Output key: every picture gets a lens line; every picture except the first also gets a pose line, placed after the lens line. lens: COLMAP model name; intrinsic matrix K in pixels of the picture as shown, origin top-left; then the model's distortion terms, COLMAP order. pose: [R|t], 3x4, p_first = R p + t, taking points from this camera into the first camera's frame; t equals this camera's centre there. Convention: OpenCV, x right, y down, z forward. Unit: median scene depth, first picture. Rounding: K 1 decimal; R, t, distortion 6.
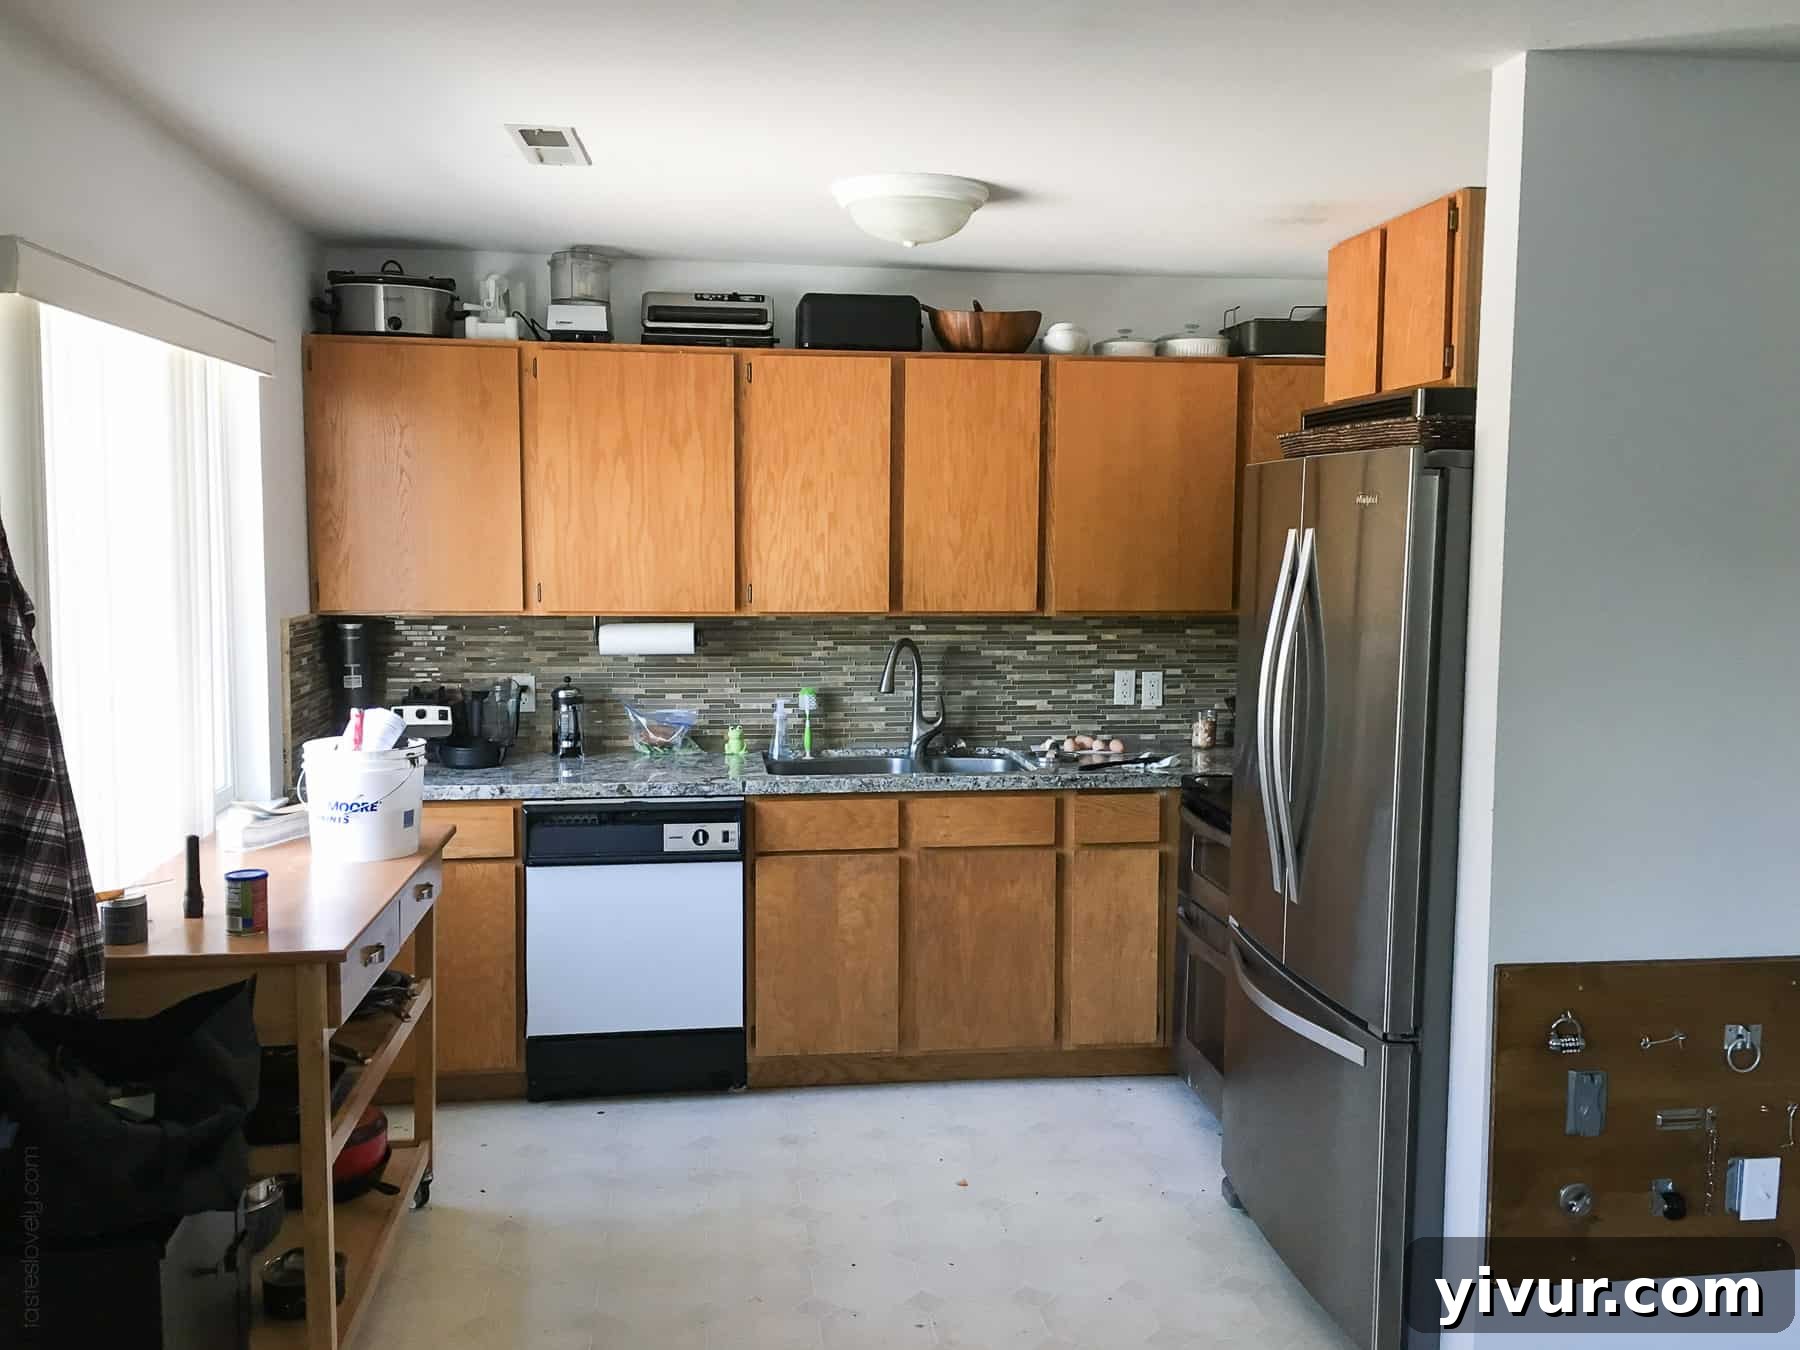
lens RADIAL K [[1577.9, 0, 917.4], [0, 1577.9, 666.5], [0, 0, 1]] dist [0.069176, 0.001582]
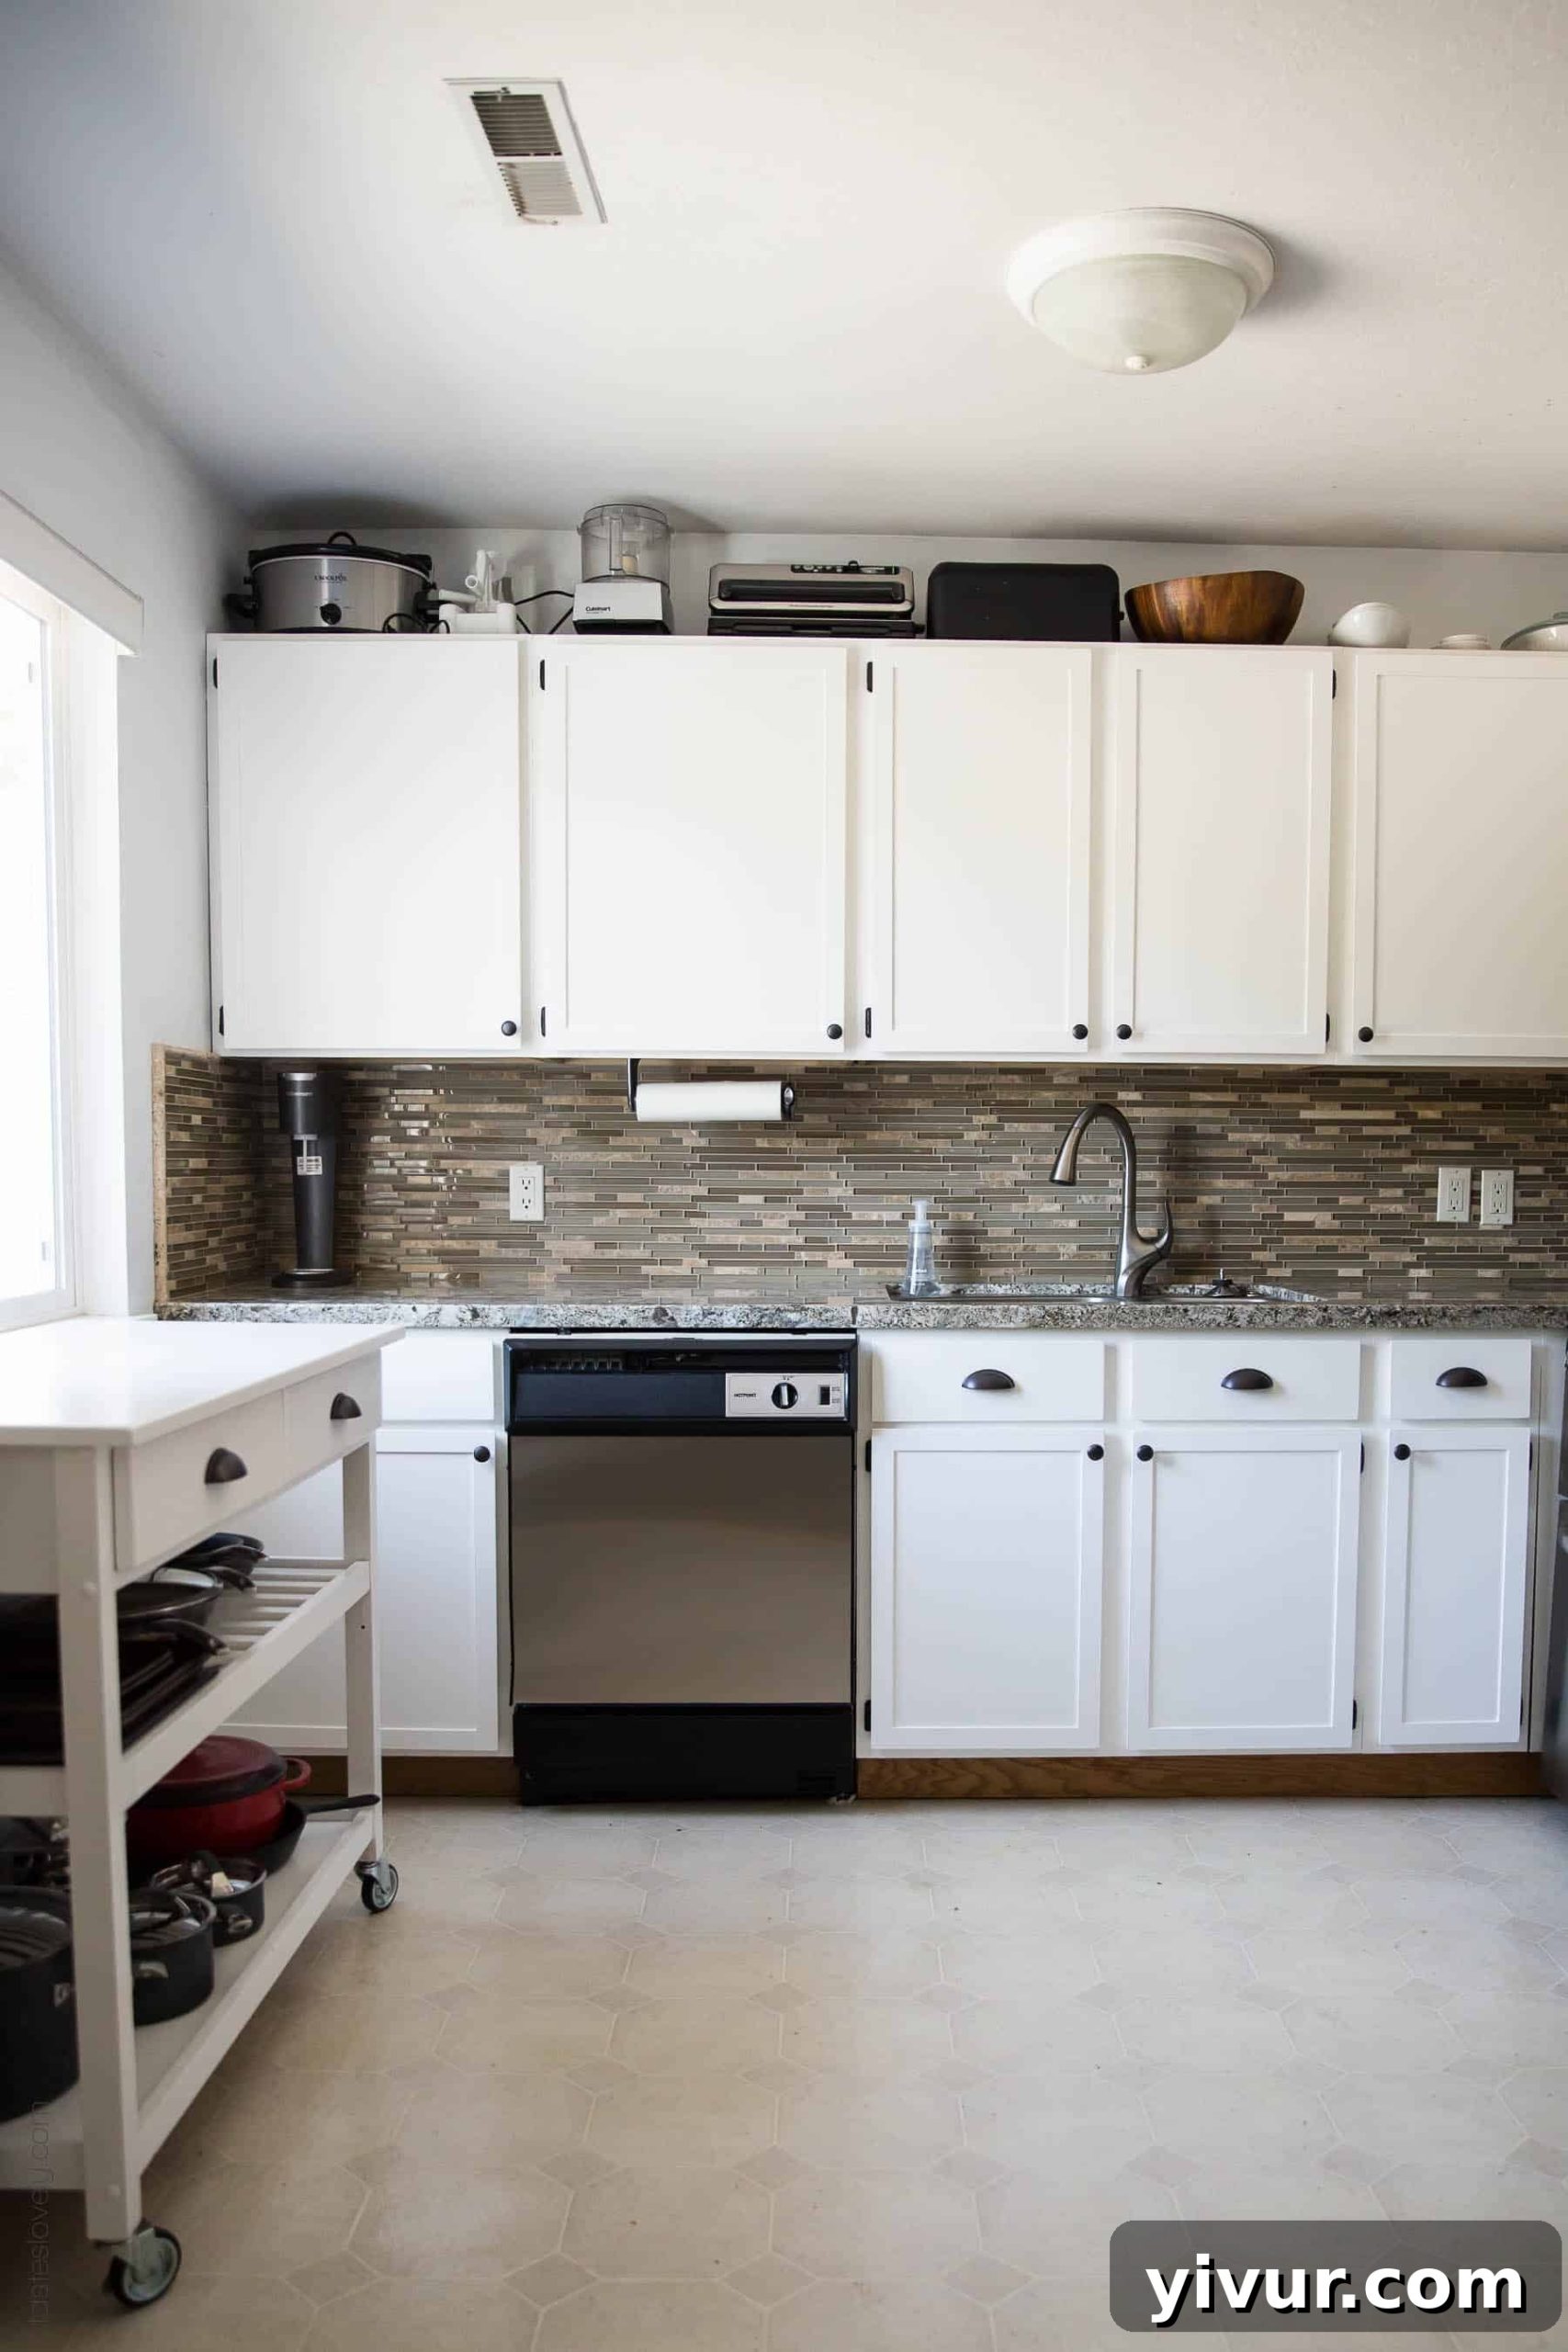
lens RADIAL K [[1892.5, 0, 879.1], [0, 1892.5, 1335.2], [0, 0, 1]] dist [-0.107584, 0.092461]
pose [[0.994273, 0.007614, -0.106597, -0.018641], [-0.007357, 0.999969, 0.002804, 0.072265], [0.106615, -0.002004, 0.994298, 0.233940]]
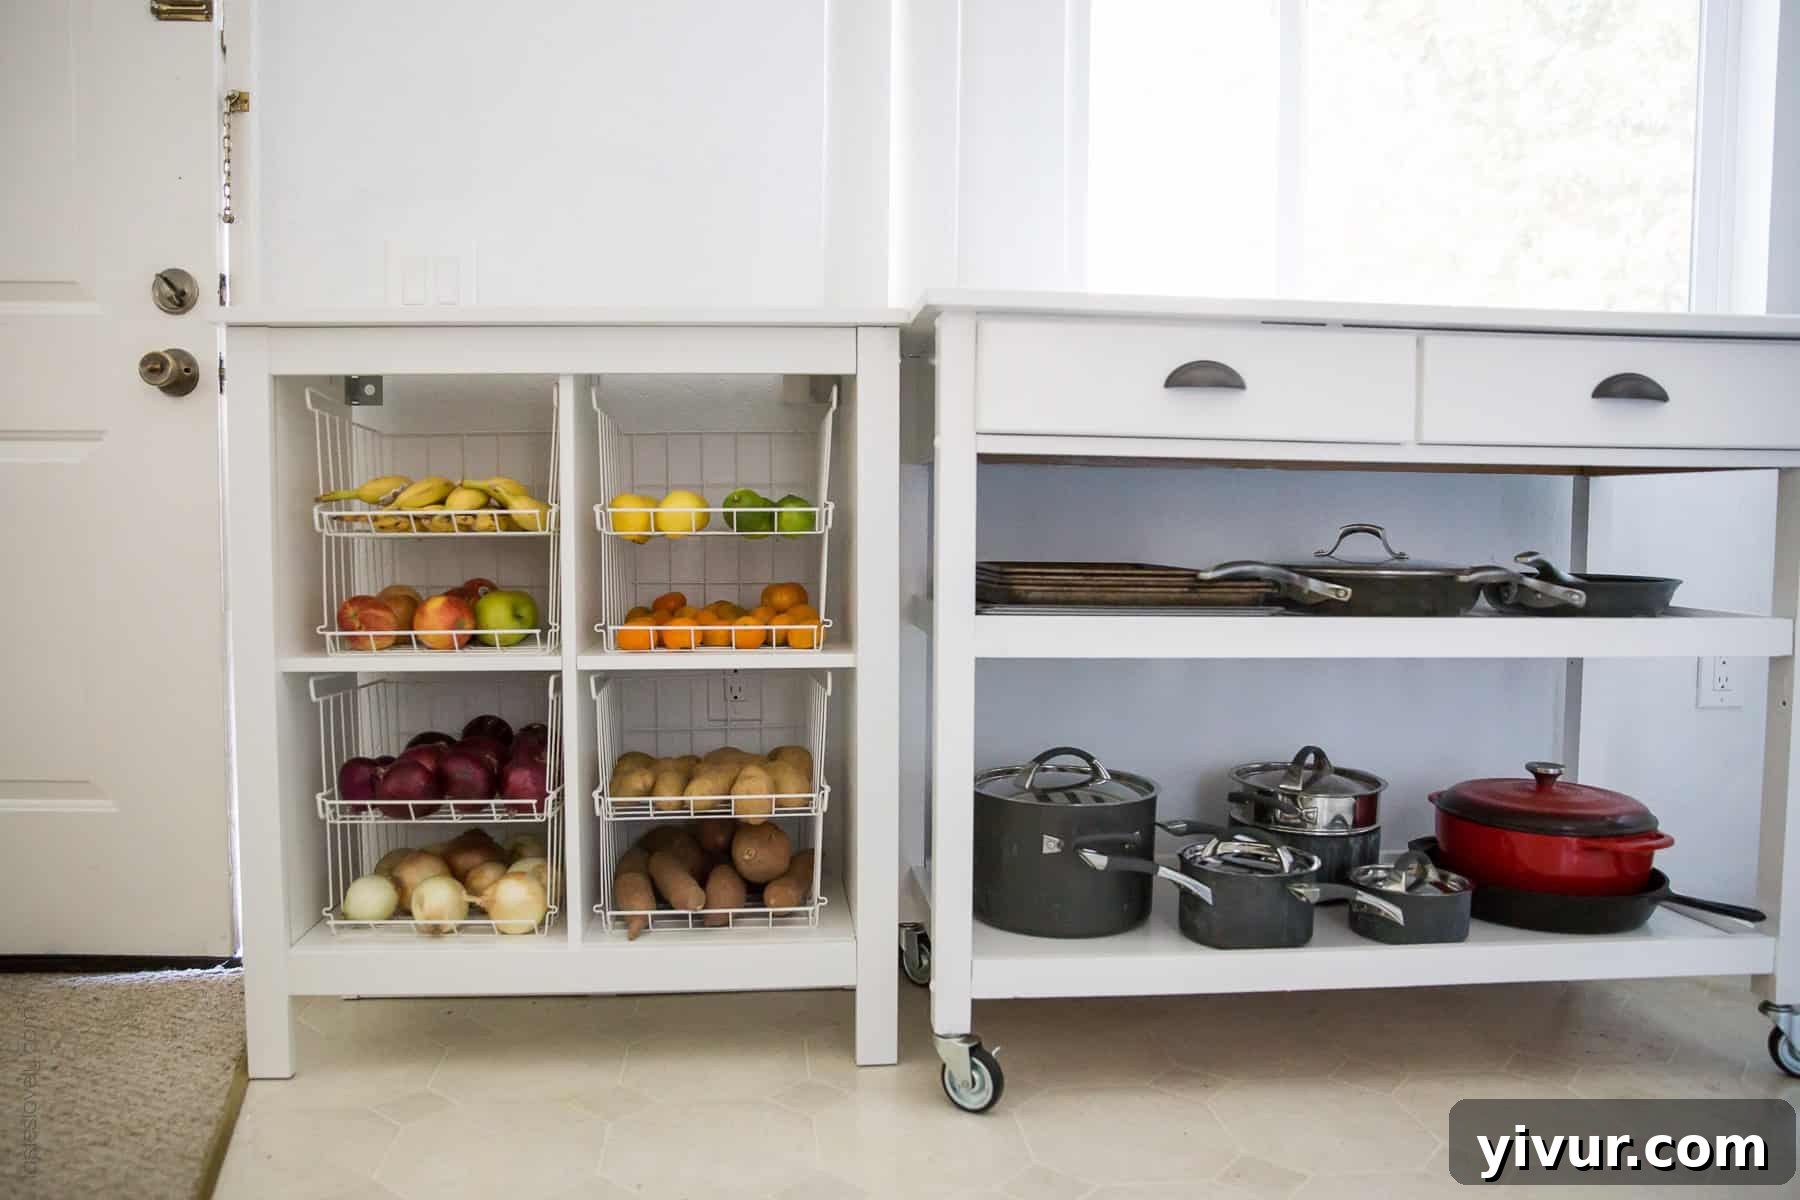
lens RADIAL K [[1294.8, 0, 838.1], [0, 1294.8, 593.3], [0, 0, 1]] dist [-0.104026, 0.097160]
pose [[-0.040139, 0.064172, -0.997131, 0.083582], [-0.098000, 0.992871, 0.067843, 0.137293], [0.994377, 0.100442, -0.033564, 0.553227]]
